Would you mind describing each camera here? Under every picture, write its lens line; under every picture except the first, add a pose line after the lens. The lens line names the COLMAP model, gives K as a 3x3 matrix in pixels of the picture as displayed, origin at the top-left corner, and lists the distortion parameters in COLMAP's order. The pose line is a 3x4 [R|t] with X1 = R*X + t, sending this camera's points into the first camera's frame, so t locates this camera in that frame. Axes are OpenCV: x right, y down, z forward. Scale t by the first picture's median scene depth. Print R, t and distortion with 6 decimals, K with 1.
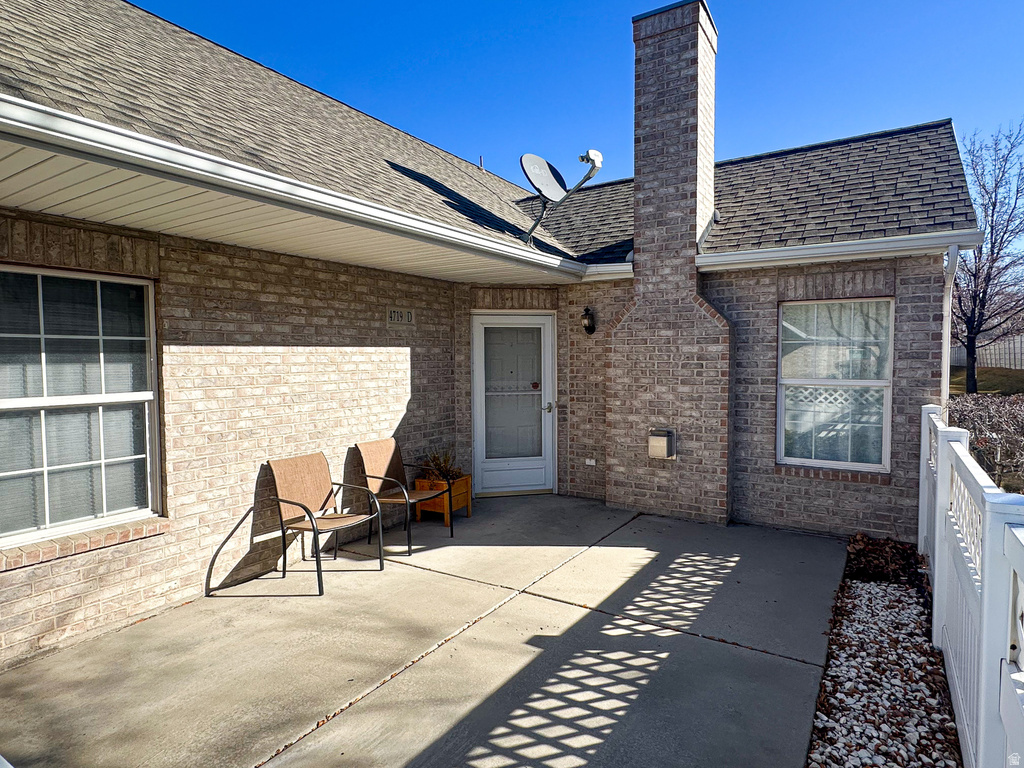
lens RADIAL K [[582.1, 0, 512.0], [0, 582.1, 384.0], [0, 0, 1]] dist [-0.002694, 0.000476]
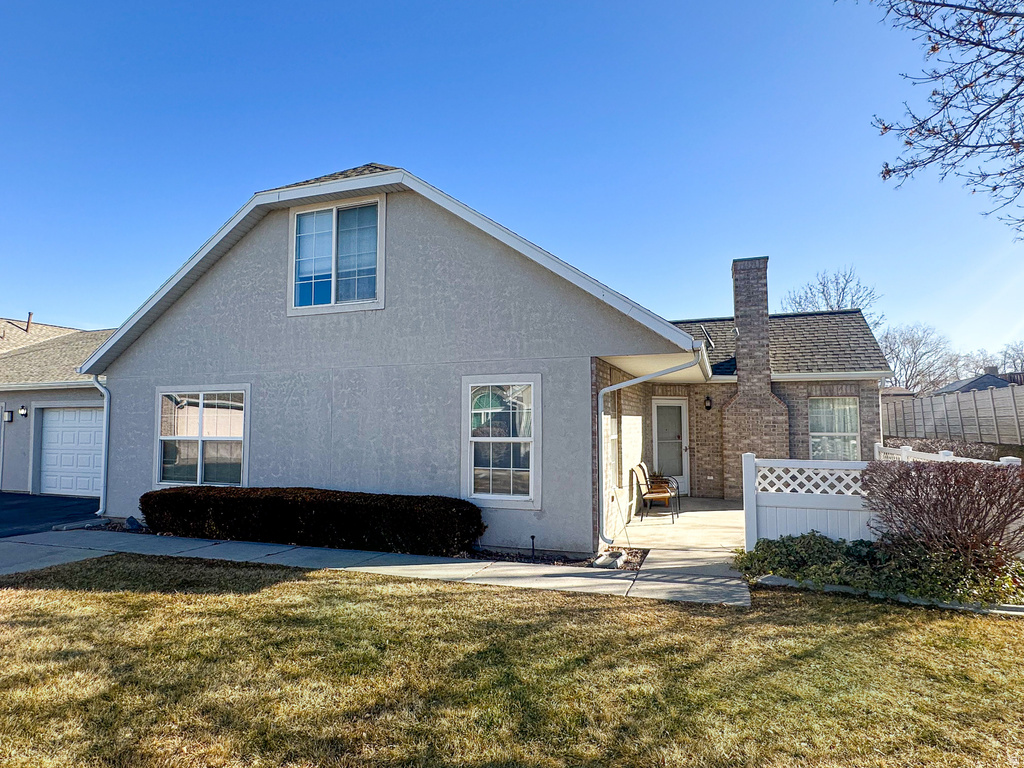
lens RADIAL K [[582.1, 0, 512.0], [0, 582.1, 384.0], [0, 0, 1]] dist [-0.002694, 0.000476]
pose [[0.976904, 0.020640, 0.212680, -1.013020], [0.003621, 0.993582, -0.113055, 0.048882], [-0.213649, 0.111214, 0.970560, -0.816885]]
